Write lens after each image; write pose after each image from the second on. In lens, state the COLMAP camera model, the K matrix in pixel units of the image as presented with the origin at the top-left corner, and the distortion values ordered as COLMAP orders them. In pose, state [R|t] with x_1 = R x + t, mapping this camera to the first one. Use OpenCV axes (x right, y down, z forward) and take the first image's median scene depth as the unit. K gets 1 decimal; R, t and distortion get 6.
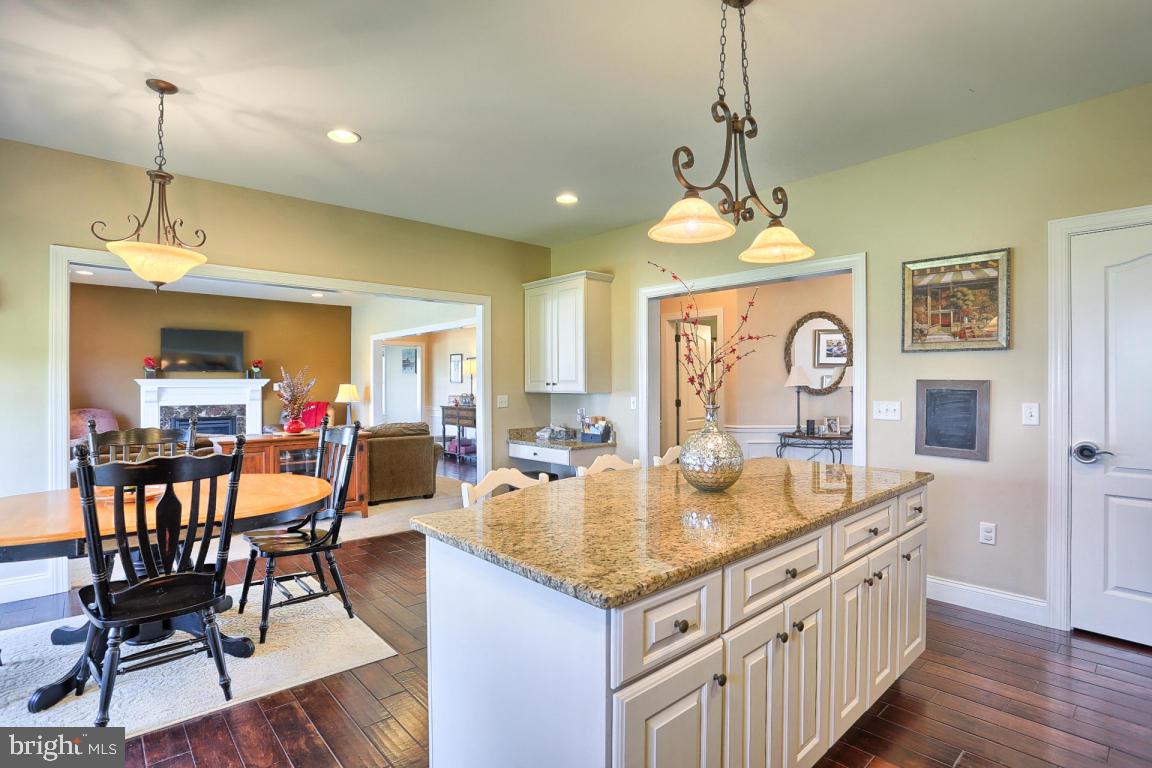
lens RADIAL K [[563.6, 0, 573.1], [0, 563.6, 382.7], [0, 0, 1]] dist [-0.042846, 0.008542]
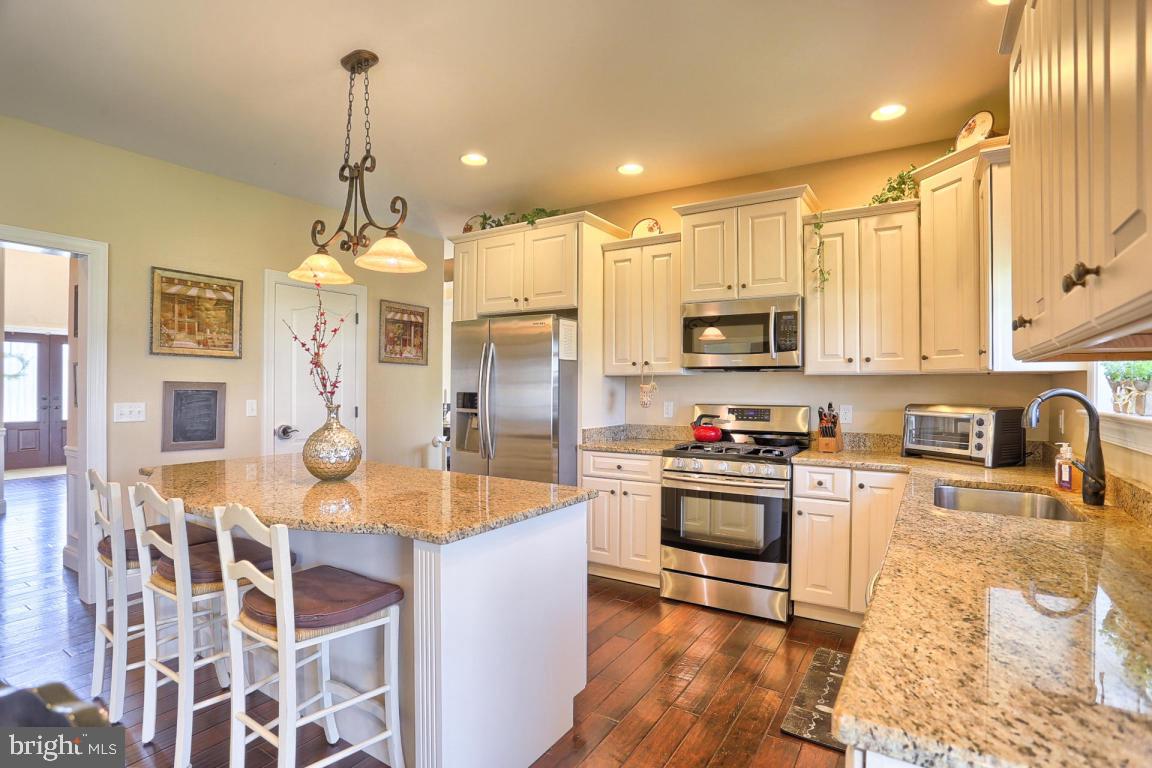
lens RADIAL K [[563.6, 0, 580.1], [0, 563.6, 385.3], [0, 0, 1]] dist [-0.042846, 0.008542]
pose [[-0.271495, 0.005895, 0.962422, -0.631742], [-0.001804, 0.999976, -0.006634, 0.008408], [-0.962438, -0.003537, -0.271478, 0.549426]]
